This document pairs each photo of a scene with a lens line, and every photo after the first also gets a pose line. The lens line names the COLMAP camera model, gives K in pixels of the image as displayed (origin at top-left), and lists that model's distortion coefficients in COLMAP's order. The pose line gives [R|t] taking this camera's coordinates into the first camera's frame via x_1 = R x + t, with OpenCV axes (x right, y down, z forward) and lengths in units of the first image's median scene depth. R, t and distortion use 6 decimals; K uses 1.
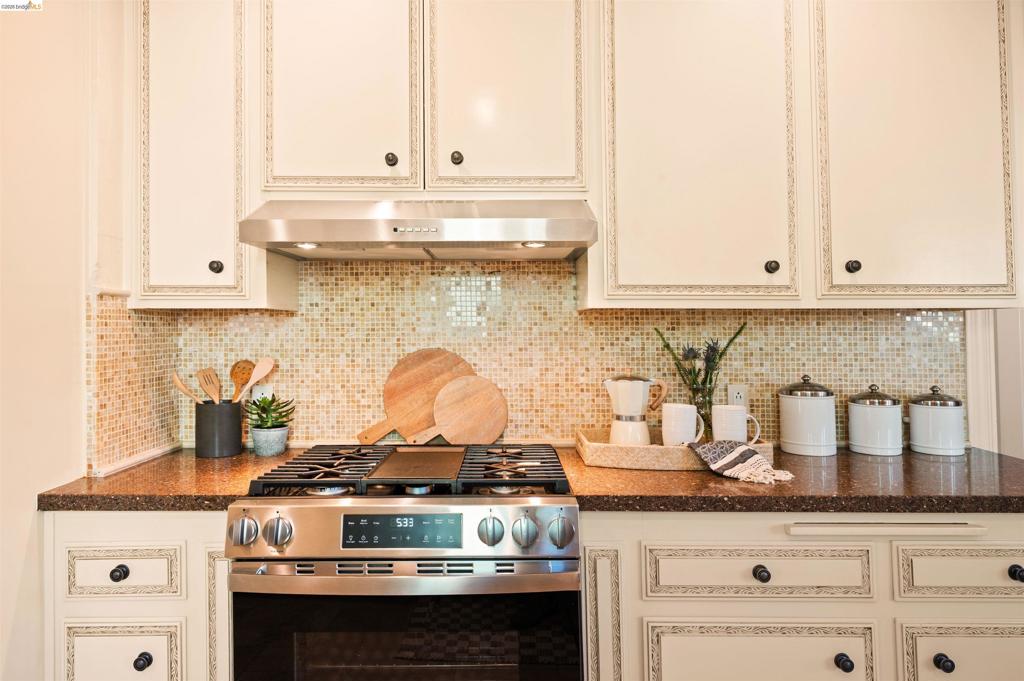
lens RADIAL K [[655.7, 0, 496.5], [0, 655.7, 314.9], [0, 0, 1]] dist [-0.000564, -0.000735]
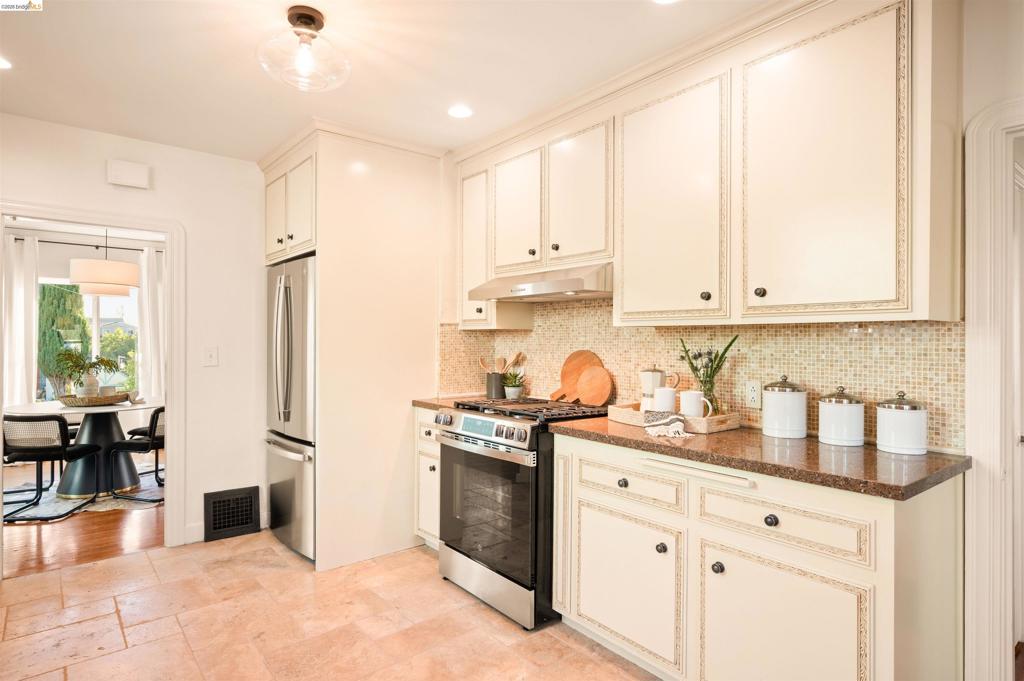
lens RADIAL K [[537.8, 0, 511.2], [0, 537.8, 345.6], [0, 0, 1]] dist [-0.003328, -0.001544]
pose [[0.645264, 0.011282, -0.763876, 0.918773], [0.013153, 0.999579, 0.025874, -0.000530], [0.763846, -0.026743, 0.644844, -0.079419]]
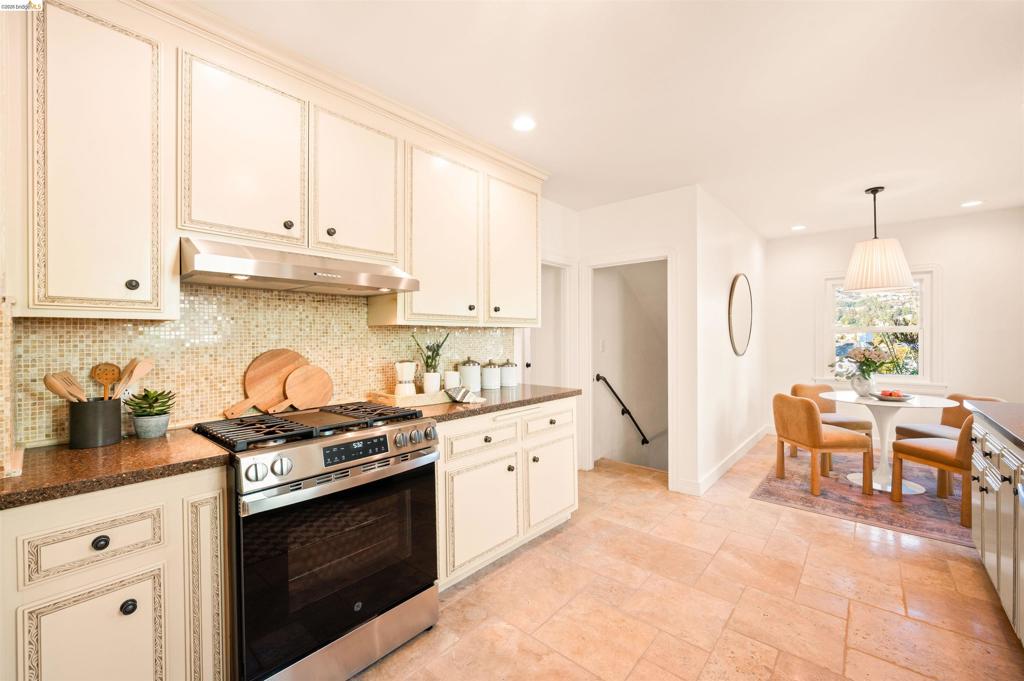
lens RADIAL K [[410.2, 0, 507.3], [0, 410.2, 337.4], [0, 0, 1]] dist [-0.005129, -0.000395]
pose [[0.664663, -0.003947, 0.747133, -0.475613], [-0.011557, 0.999812, 0.015563, 0.004147], [-0.747054, -0.018979, 0.664493, -0.017413]]
